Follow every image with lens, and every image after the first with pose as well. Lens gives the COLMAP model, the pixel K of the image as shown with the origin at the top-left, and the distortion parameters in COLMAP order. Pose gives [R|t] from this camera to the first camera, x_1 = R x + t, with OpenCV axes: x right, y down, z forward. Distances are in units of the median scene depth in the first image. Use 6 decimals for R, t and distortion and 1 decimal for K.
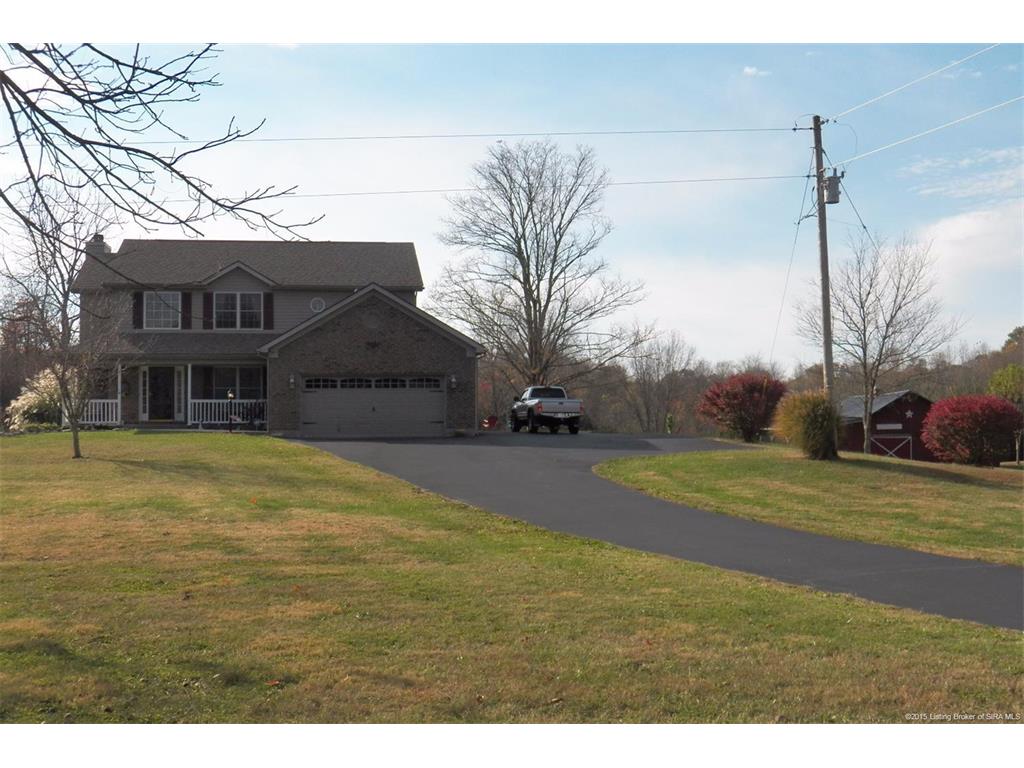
lens RADIAL K [[1175.6, 0, 512.0], [0, 1175.6, 384.0], [0, 0, 1]] dist [-0.107351, 0.025433]
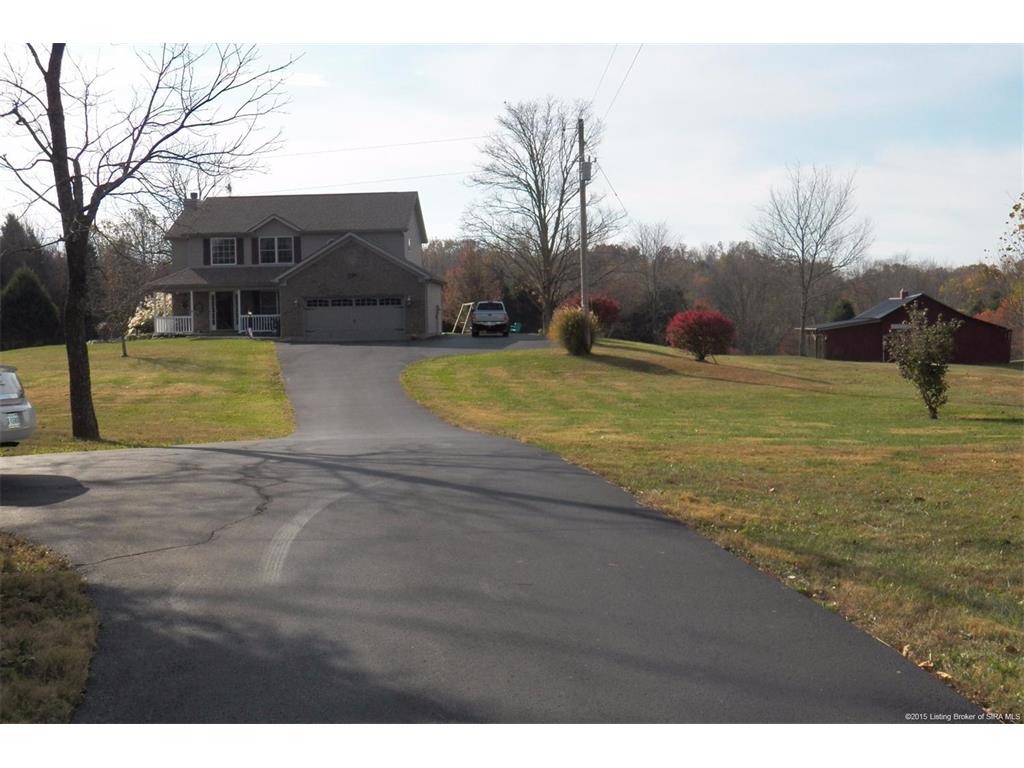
lens RADIAL K [[1175.6, 0, 512.0], [0, 1175.6, 384.0], [0, 0, 1]] dist [-0.107351, 0.025433]
pose [[0.980810, -0.000049, -0.194968, 0.325091], [0.017042, 0.996194, 0.085483, -0.019112], [0.194222, -0.087165, 0.977077, -0.329395]]
